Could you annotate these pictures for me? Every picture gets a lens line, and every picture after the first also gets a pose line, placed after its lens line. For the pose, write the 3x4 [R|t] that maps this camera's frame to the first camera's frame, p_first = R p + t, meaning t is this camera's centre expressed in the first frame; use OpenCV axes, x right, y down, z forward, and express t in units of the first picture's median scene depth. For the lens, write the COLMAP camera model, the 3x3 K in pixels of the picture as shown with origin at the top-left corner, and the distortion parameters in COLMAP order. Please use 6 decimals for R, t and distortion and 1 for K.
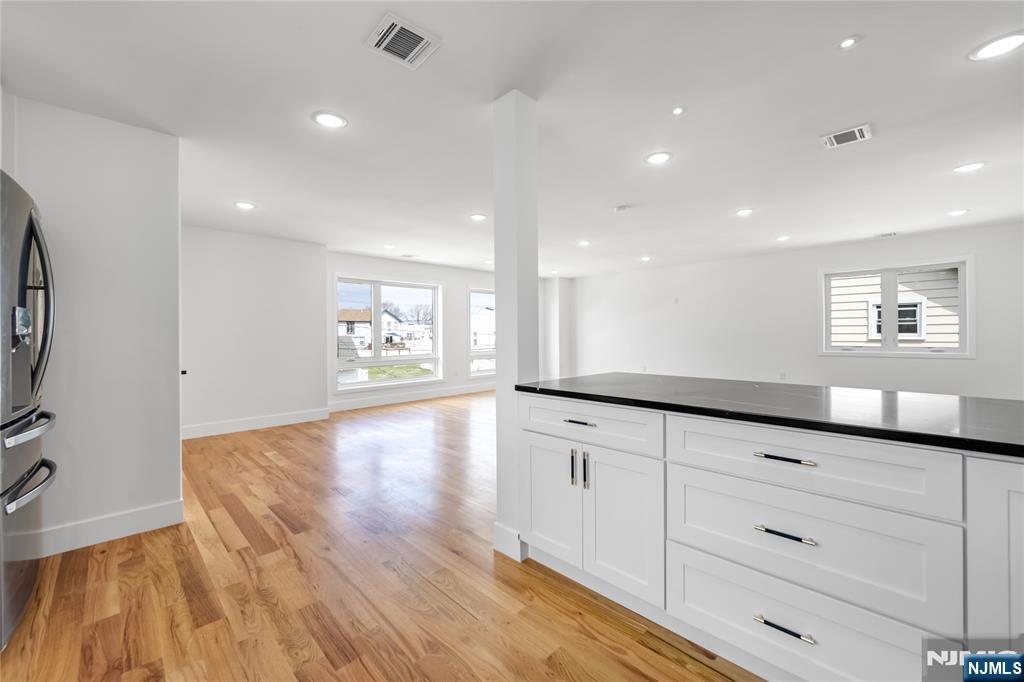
lens RADIAL K [[418.2, 0, 513.4], [0, 418.2, 337.0], [0, 0, 1]] dist [-0.005877, 0.000230]
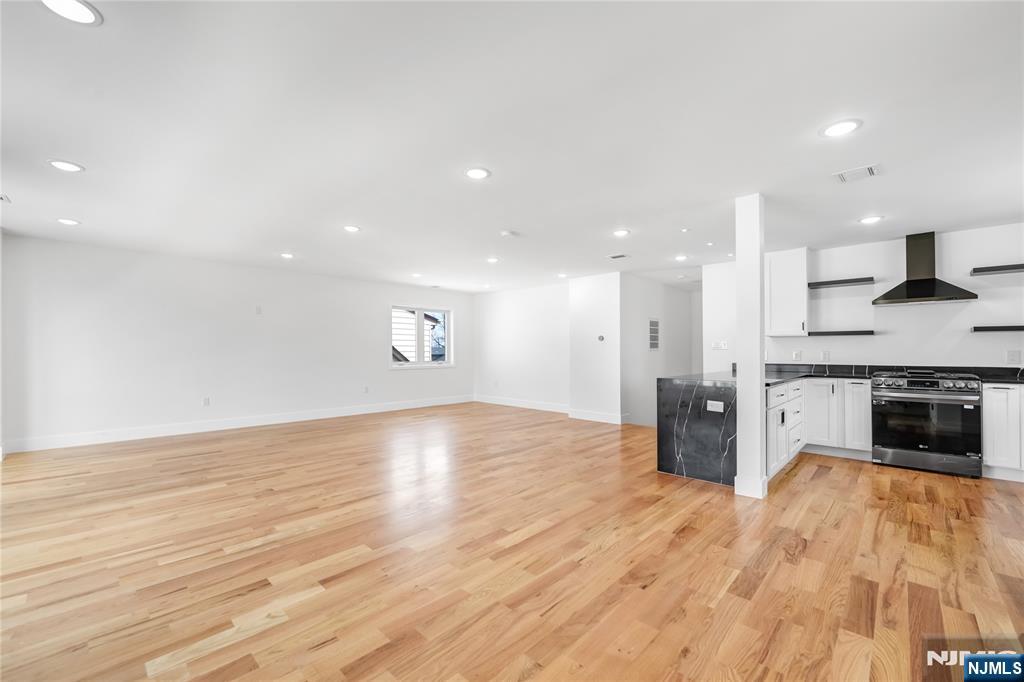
lens RADIAL K [[411.6, 0, 510.5], [0, 411.6, 355.0], [0, 0, 1]] dist [0.001211, 0.000418]
pose [[-0.038374, 0.002668, 0.999260, -1.509451], [0.003098, 0.999992, -0.002551, 0.000847], [-0.999259, 0.002998, -0.038382, 2.003109]]
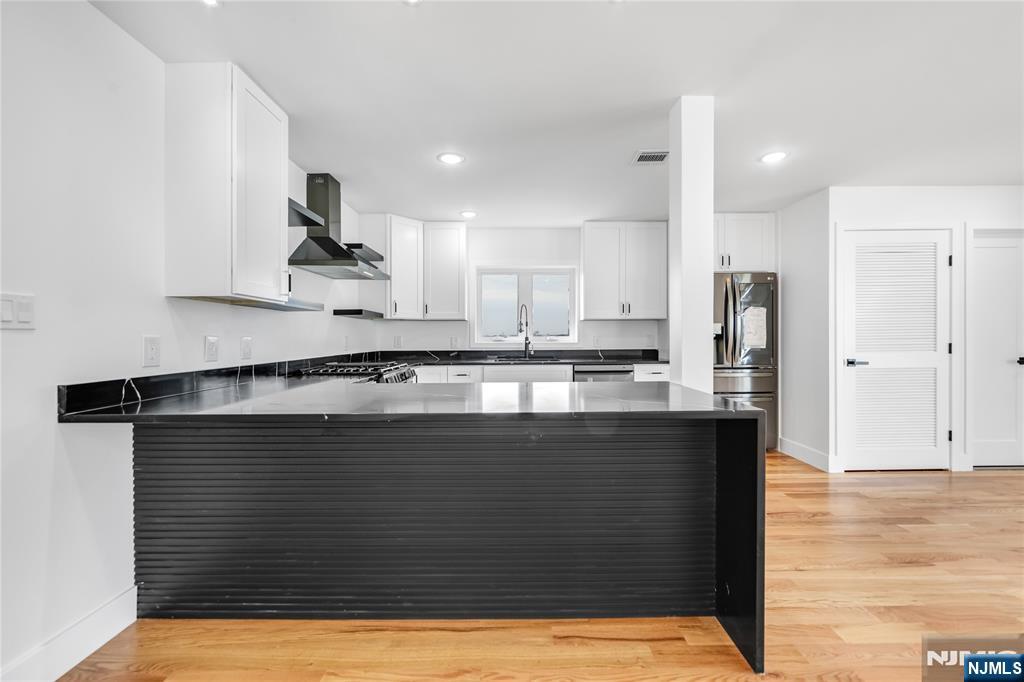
lens RADIAL K [[418.2, 0, 513.4], [0, 418.2, 337.0], [0, 0, 1]] dist [-0.005877, 0.000230]
pose [[-0.694639, 0.012377, -0.719252, 1.072052], [0.008330, 0.999923, 0.009162, -0.025679], [0.719311, 0.000373, -0.694689, 1.442390]]
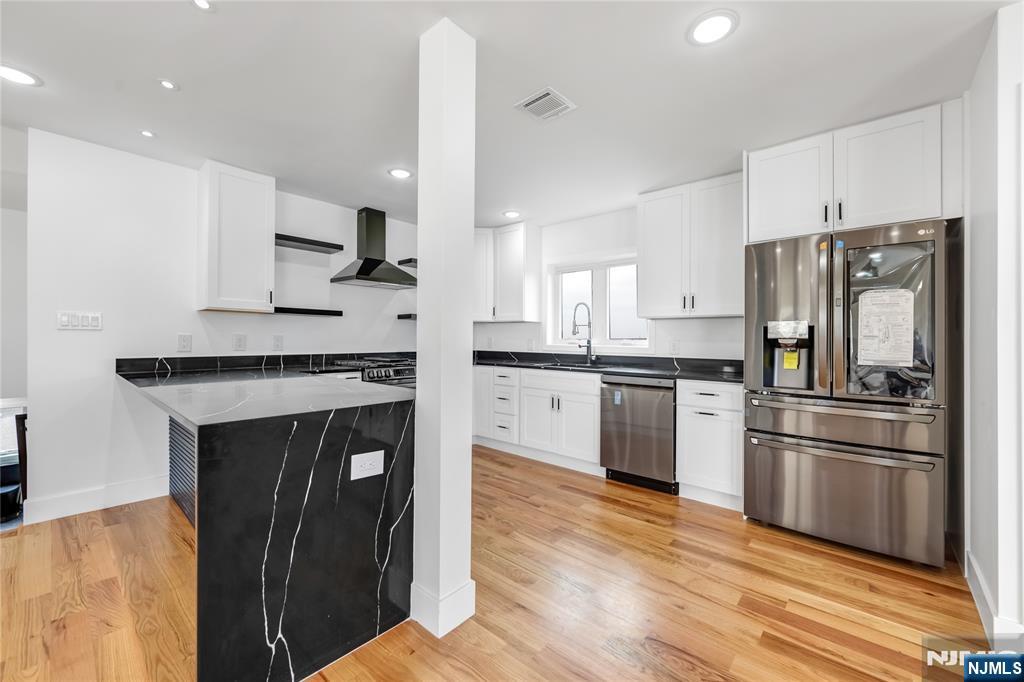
lens RADIAL K [[418.2, 0, 513.4], [0, 418.2, 337.0], [0, 0, 1]] dist [-0.005877, 0.000230]
pose [[-0.997547, -0.001397, -0.069980, -0.064800], [-0.001378, 0.999999, -0.000321, -0.017021], [0.069981, -0.000224, -0.997548, 1.854391]]
